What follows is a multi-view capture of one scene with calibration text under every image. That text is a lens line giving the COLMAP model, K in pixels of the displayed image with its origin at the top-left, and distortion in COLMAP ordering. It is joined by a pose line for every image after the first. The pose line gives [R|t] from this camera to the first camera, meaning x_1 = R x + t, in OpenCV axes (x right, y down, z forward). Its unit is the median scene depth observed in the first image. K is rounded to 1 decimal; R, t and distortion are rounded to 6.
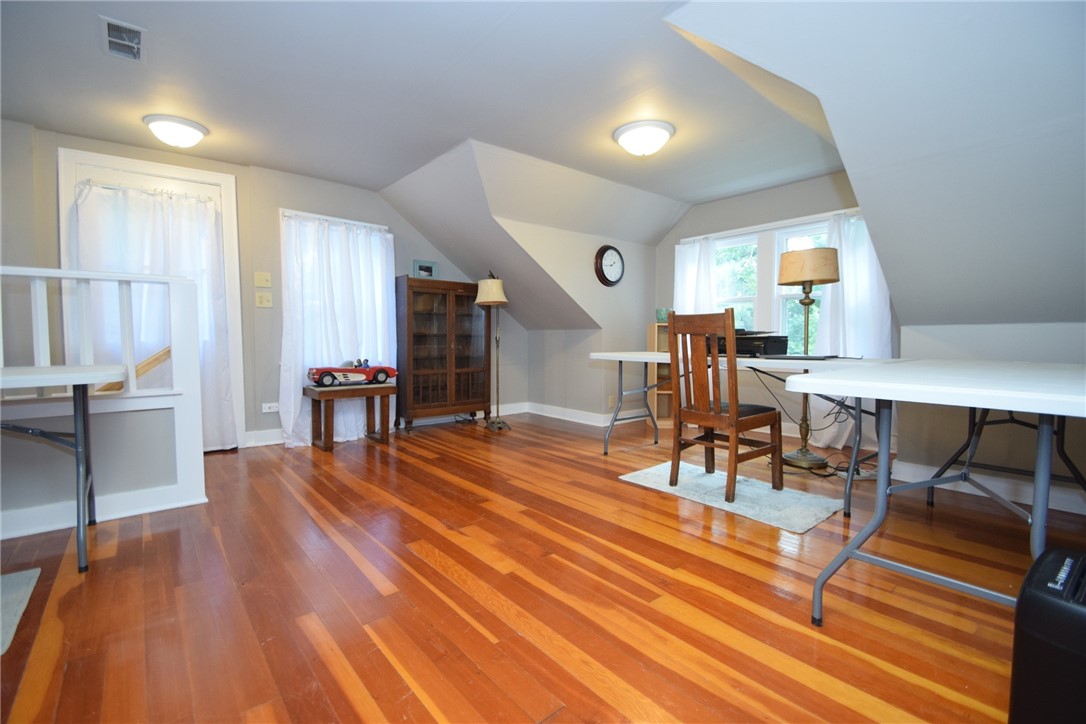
lens RADIAL K [[475.3, 0, 538.0], [0, 475.3, 357.2], [0, 0, 1]] dist [0.003383, -0.011883]
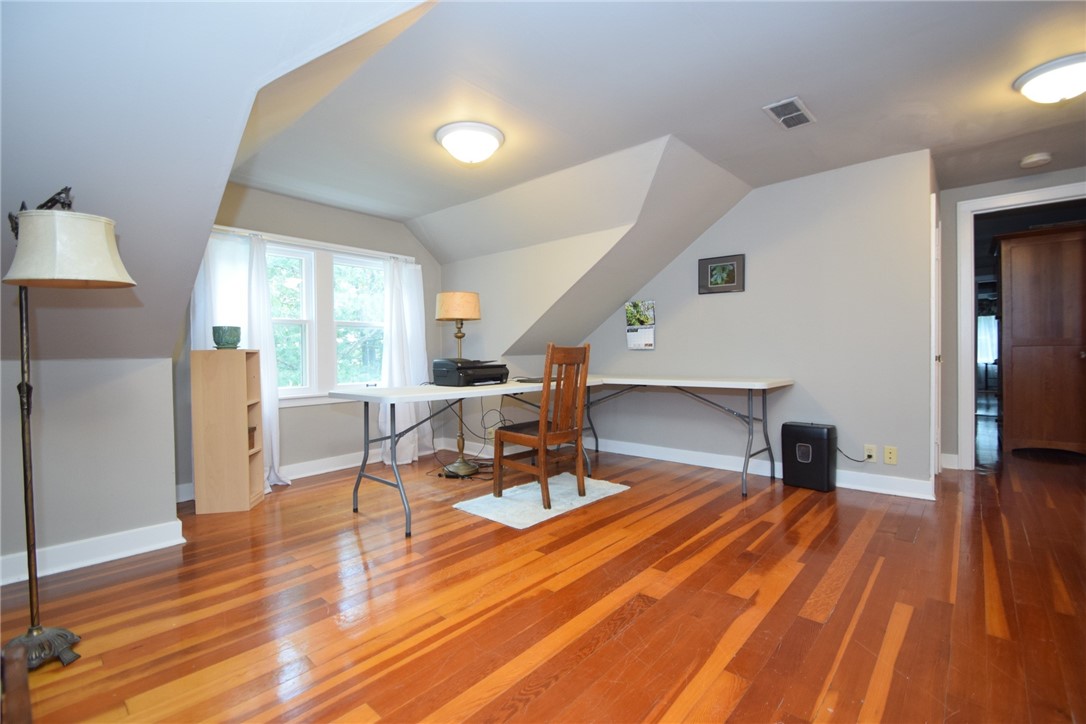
lens RADIAL K [[465.8, 0, 538.3], [0, 465.8, 355.3], [0, 0, 1]] dist [0.000663, -0.010718]
pose [[-0.124962, 0.004333, 0.992152, -0.676750], [0.048359, 0.998829, 0.001728, -0.065275], [-0.990982, 0.048195, -0.125026, 1.042610]]
